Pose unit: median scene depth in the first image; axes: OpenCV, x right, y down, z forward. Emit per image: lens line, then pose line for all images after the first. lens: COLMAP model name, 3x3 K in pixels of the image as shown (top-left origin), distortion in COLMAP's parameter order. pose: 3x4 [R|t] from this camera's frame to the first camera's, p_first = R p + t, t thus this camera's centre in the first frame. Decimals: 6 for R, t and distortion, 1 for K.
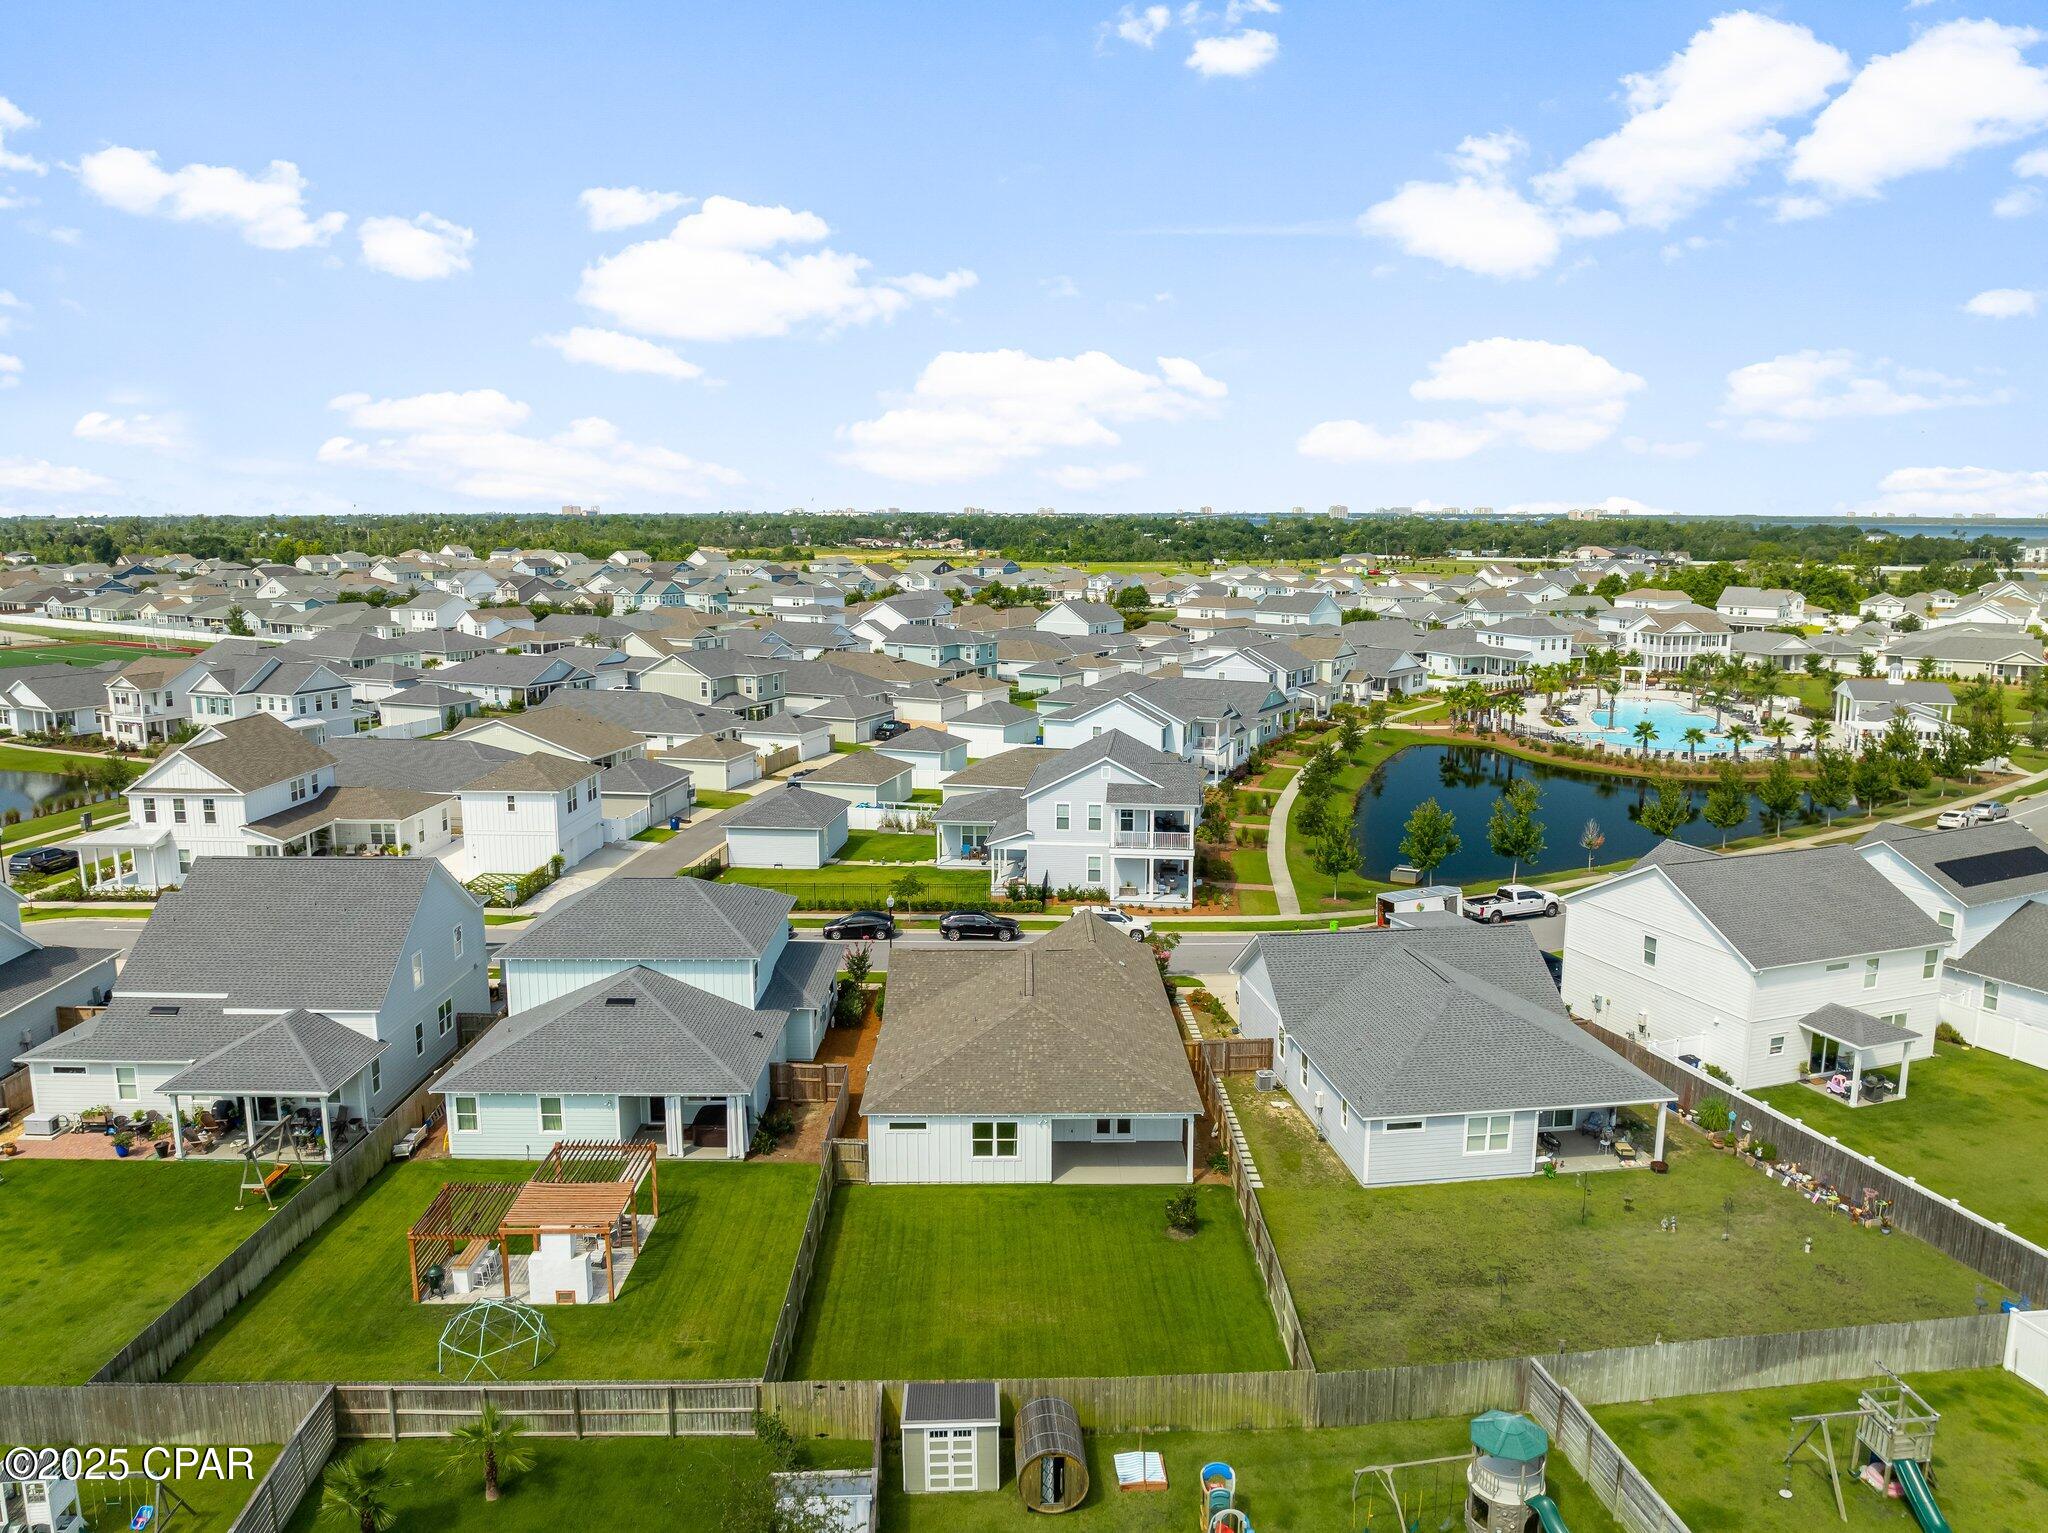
lens RADIAL K [[1444.8, 0, 1023.0], [0, 1444.8, 750.3], [0, 0, 1]] dist [-0.038285, -0.006442]
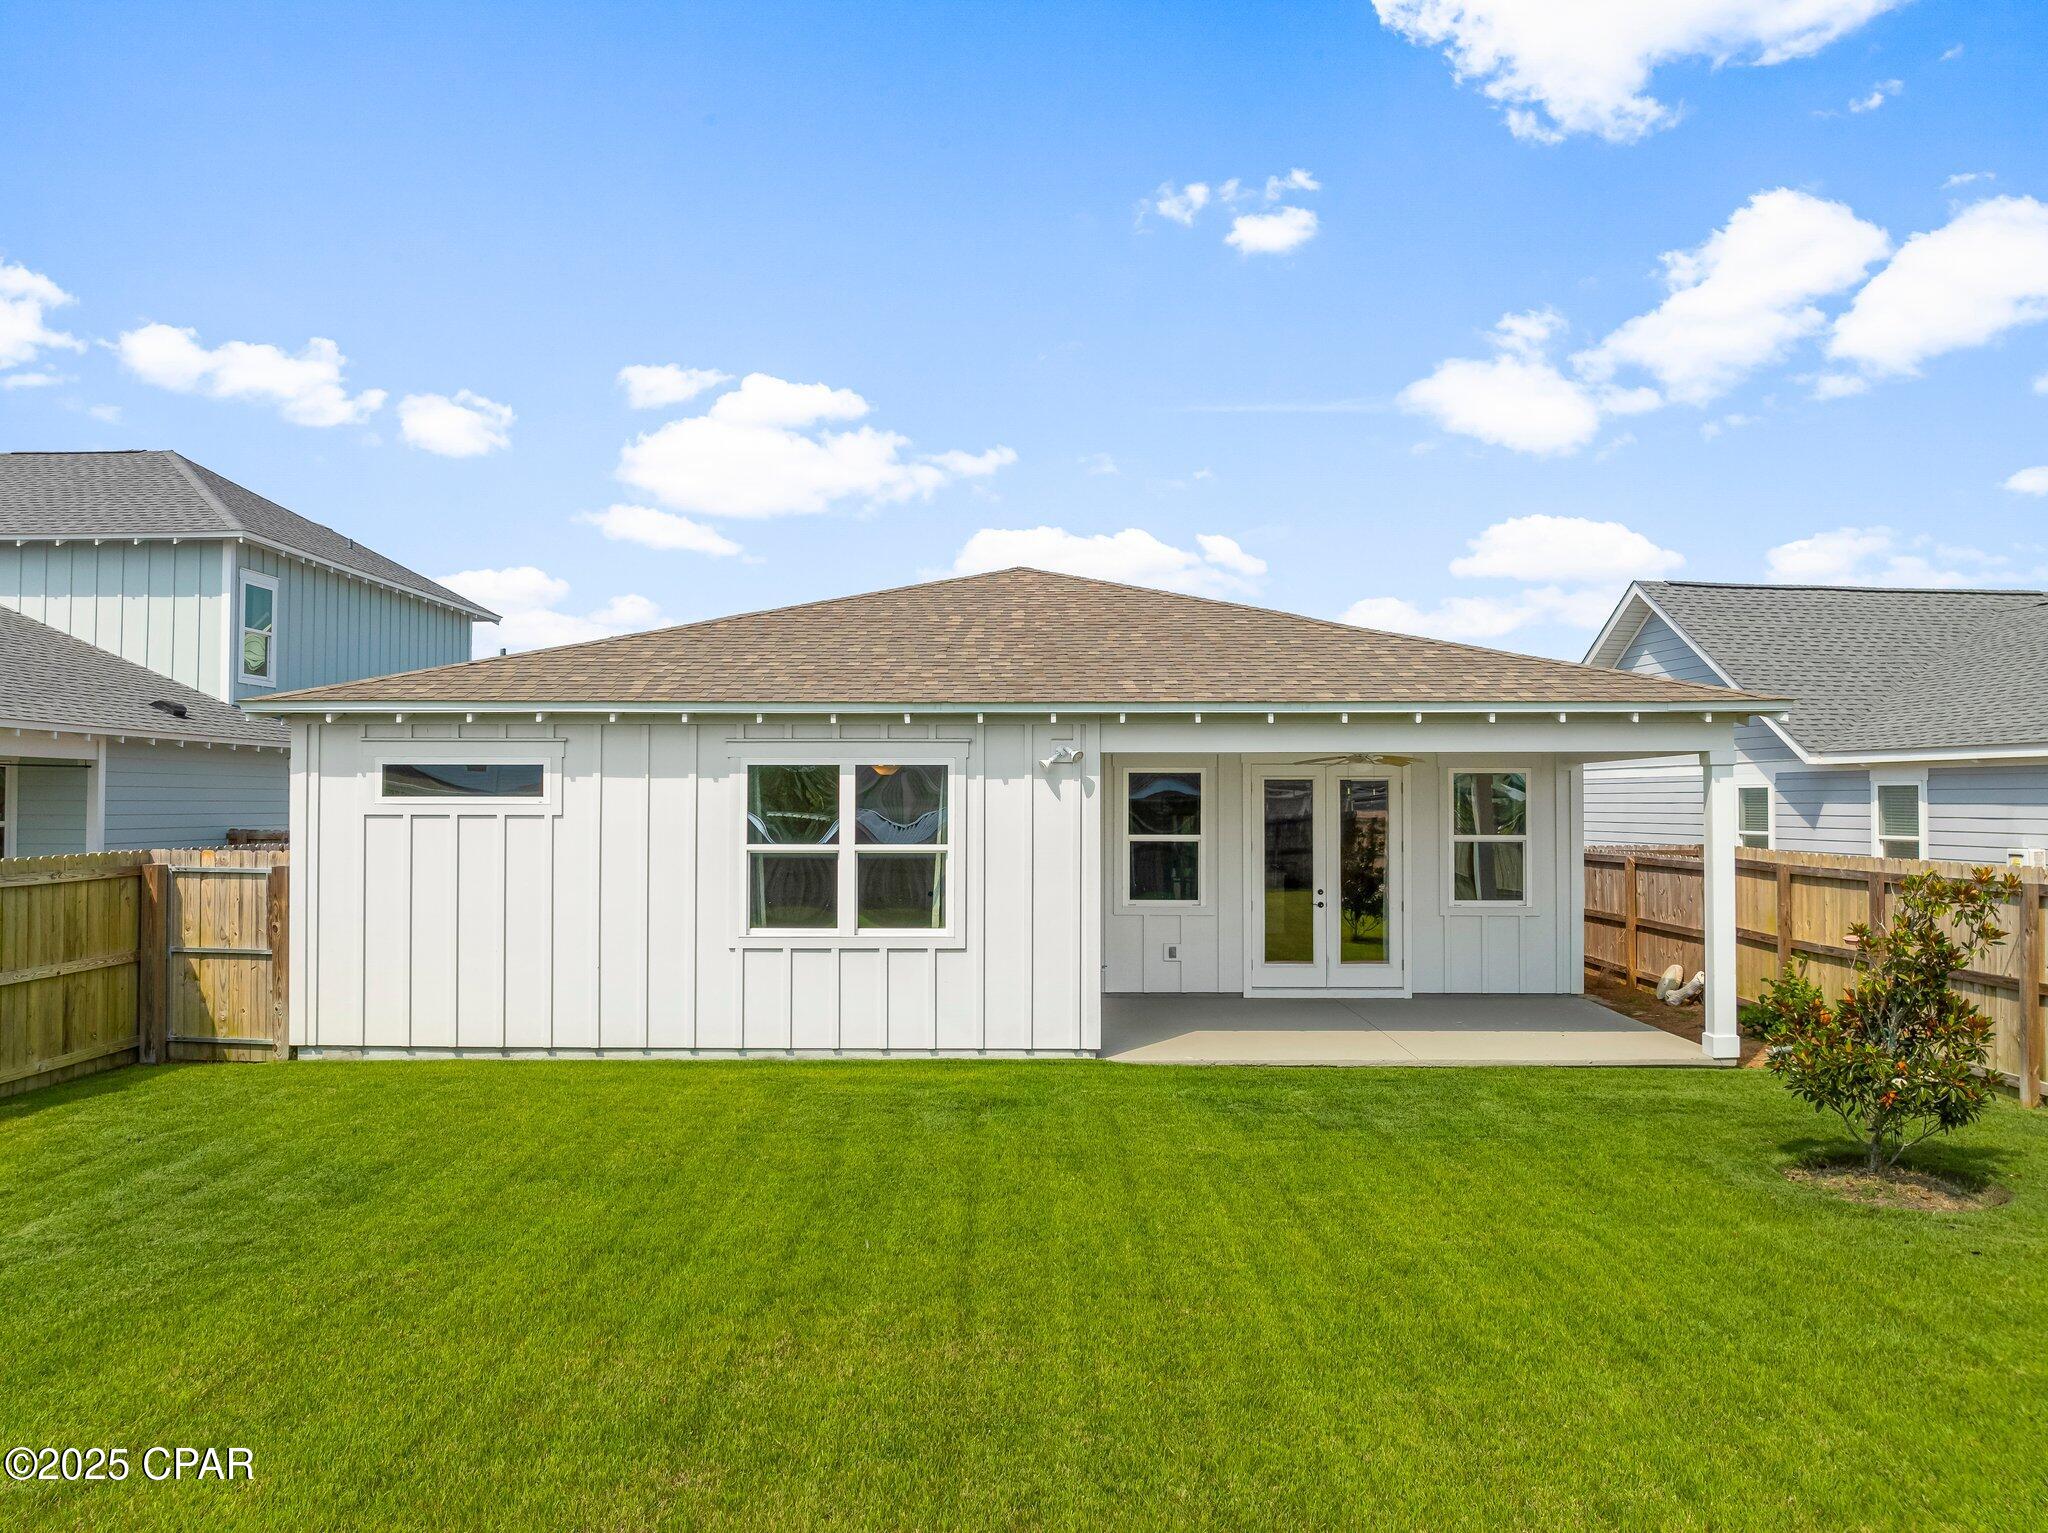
lens RADIAL K [[1394.4, 0, 1036.0], [0, 1394.4, 764.4], [0, 0, 1]] dist [-0.034327, 0.000537]
pose [[0.999777, -0.001669, -0.021051, 0.008166], [-0.001580, 0.988163, -0.153398, 0.163481], [0.021058, 0.153397, 0.987940, 0.441130]]
